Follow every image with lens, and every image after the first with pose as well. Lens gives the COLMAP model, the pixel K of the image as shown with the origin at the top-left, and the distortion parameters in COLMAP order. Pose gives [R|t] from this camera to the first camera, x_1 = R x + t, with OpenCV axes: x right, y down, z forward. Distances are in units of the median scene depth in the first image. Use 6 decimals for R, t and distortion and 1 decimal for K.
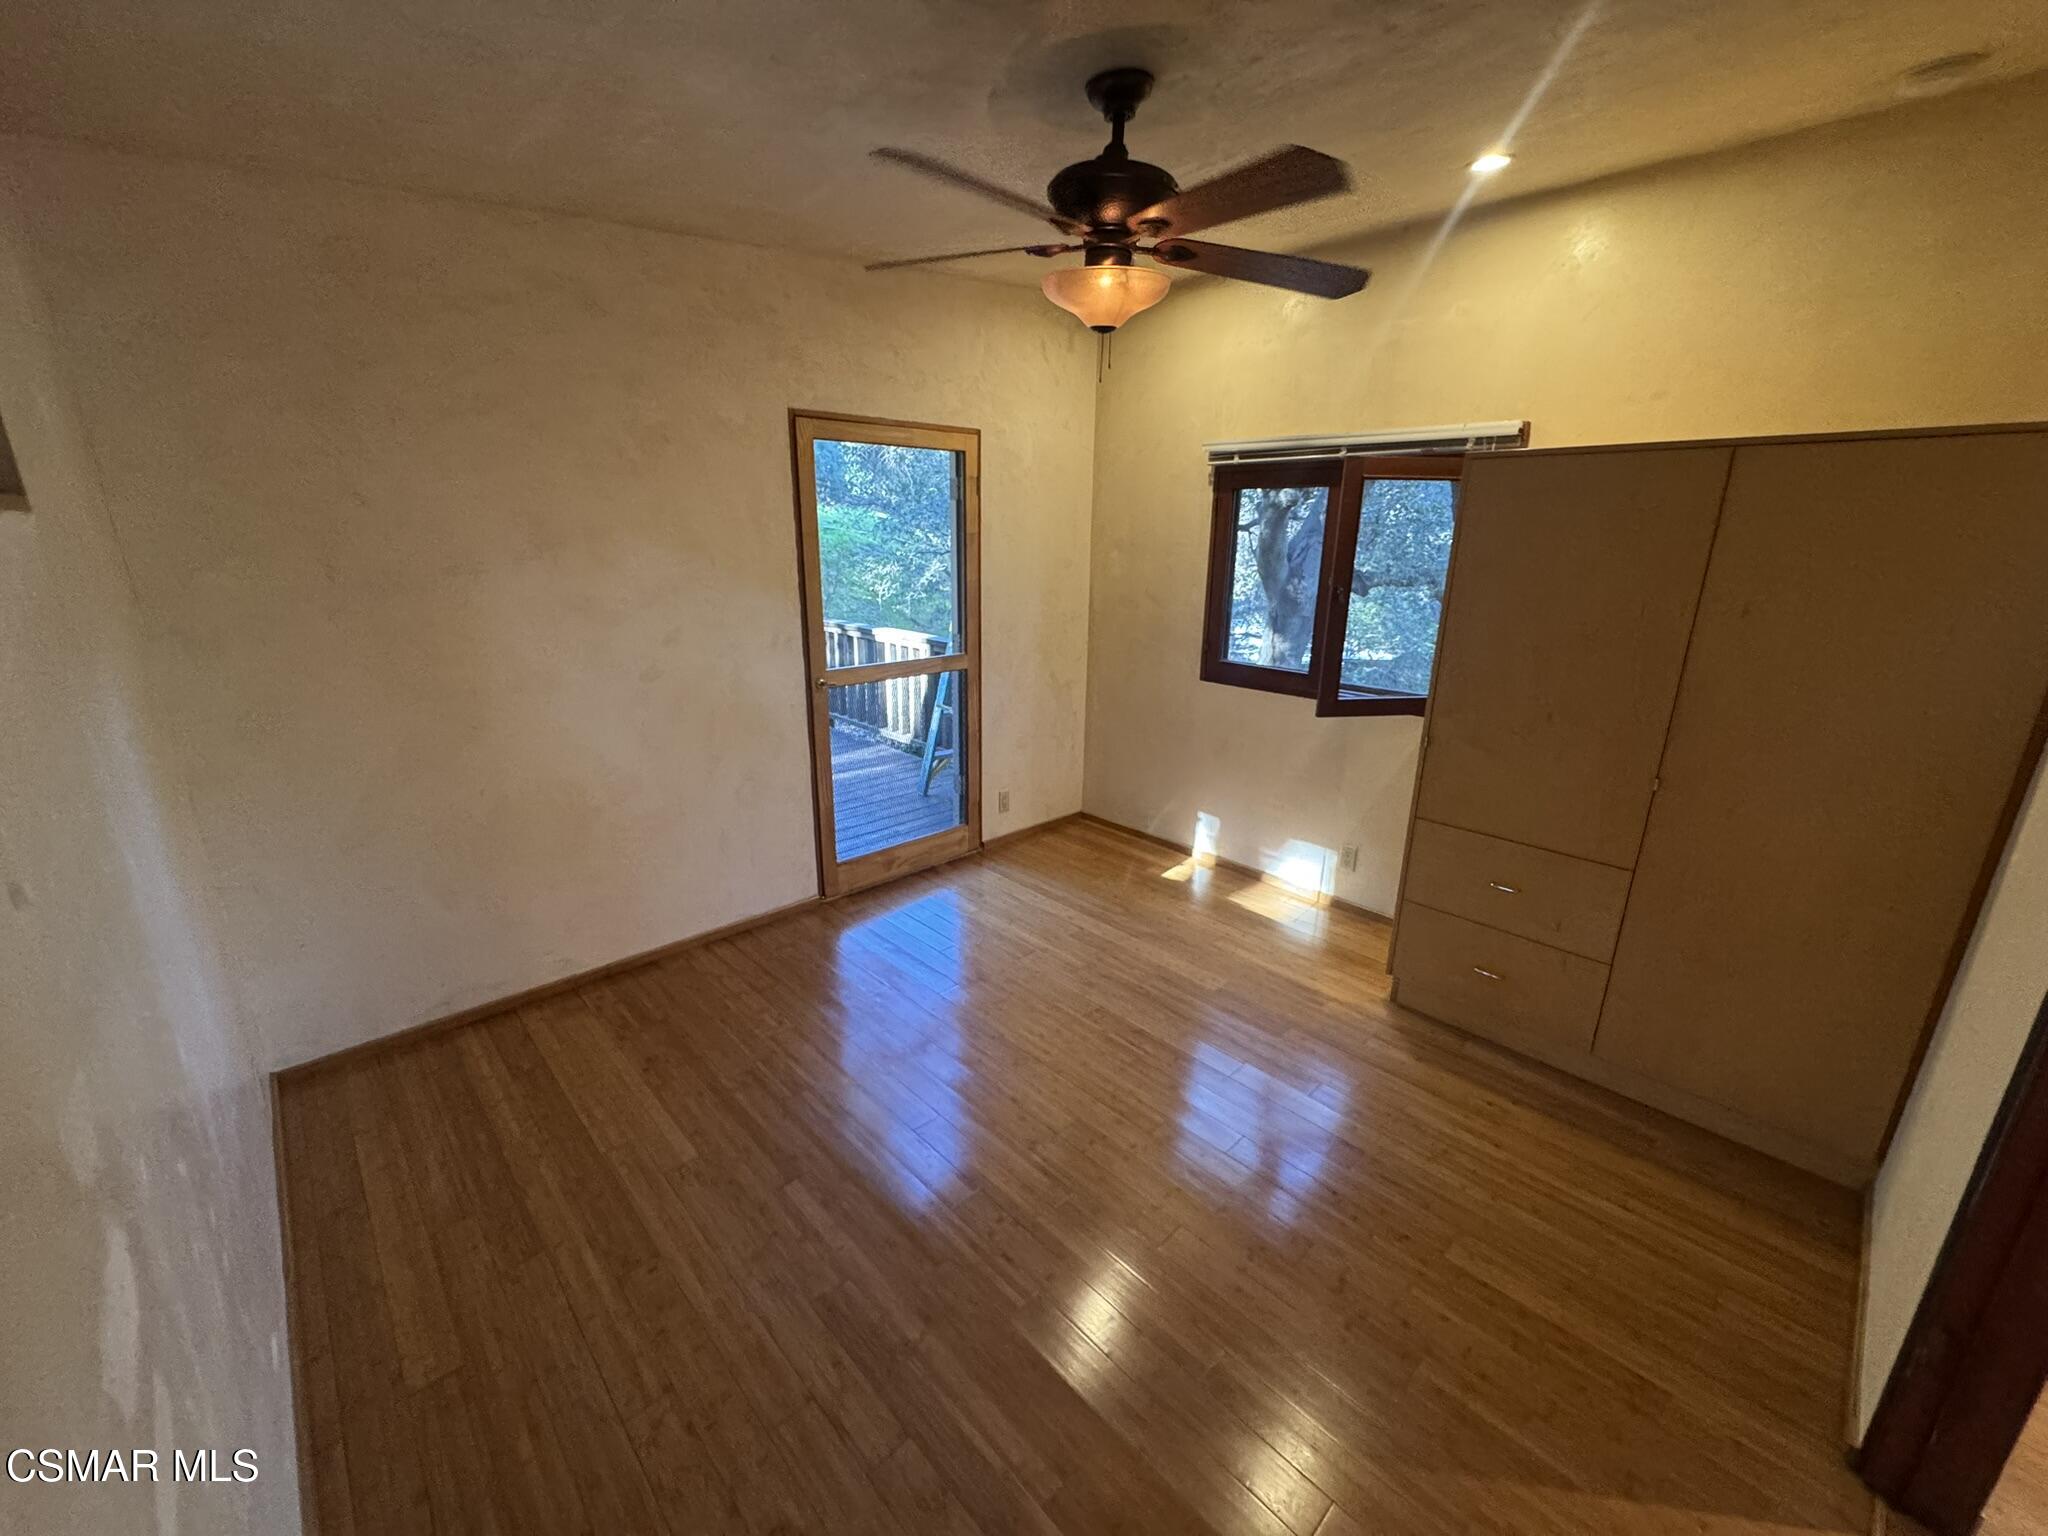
lens RADIAL K [[818.8, 0, 1009.0], [0, 818.8, 765.5], [0, 0, 1]] dist [-0.005442, 0.000615]
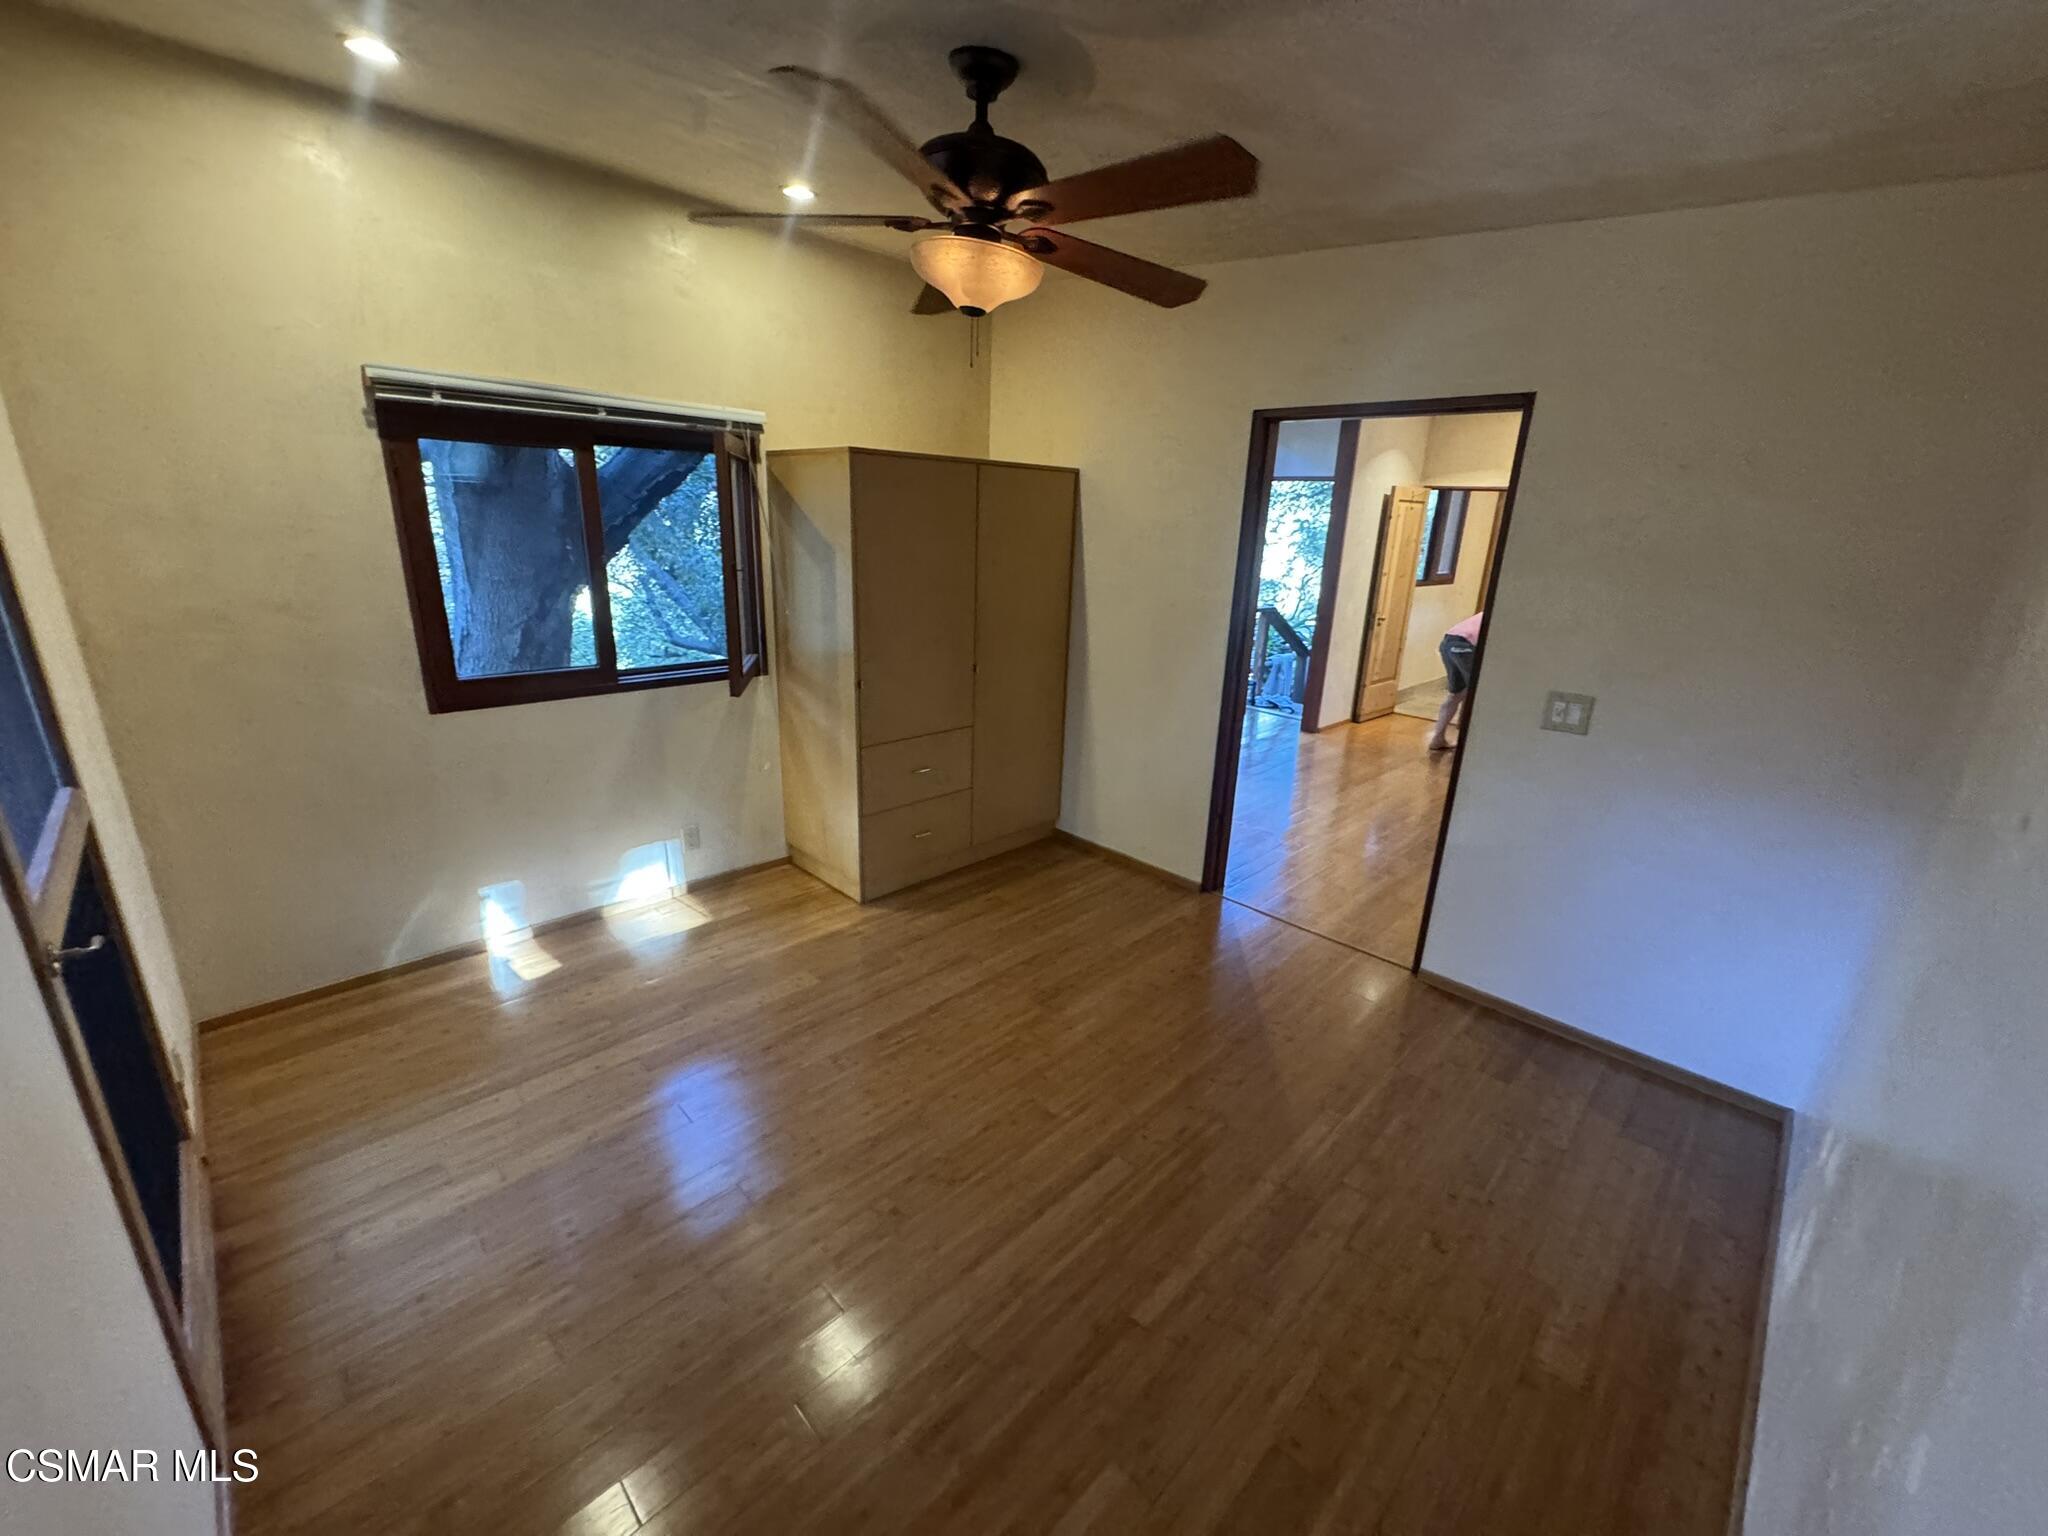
lens RADIAL K [[818.8, 0, 1027.6], [0, 818.8, 770.7], [0, 0, 1]] dist [-0.005442, 0.000615]
pose [[-0.046184, -0.309924, 0.949639, -0.548251], [0.241410, 0.919012, 0.311669, -0.182410], [-0.969324, 0.243647, 0.032375, 0.588420]]
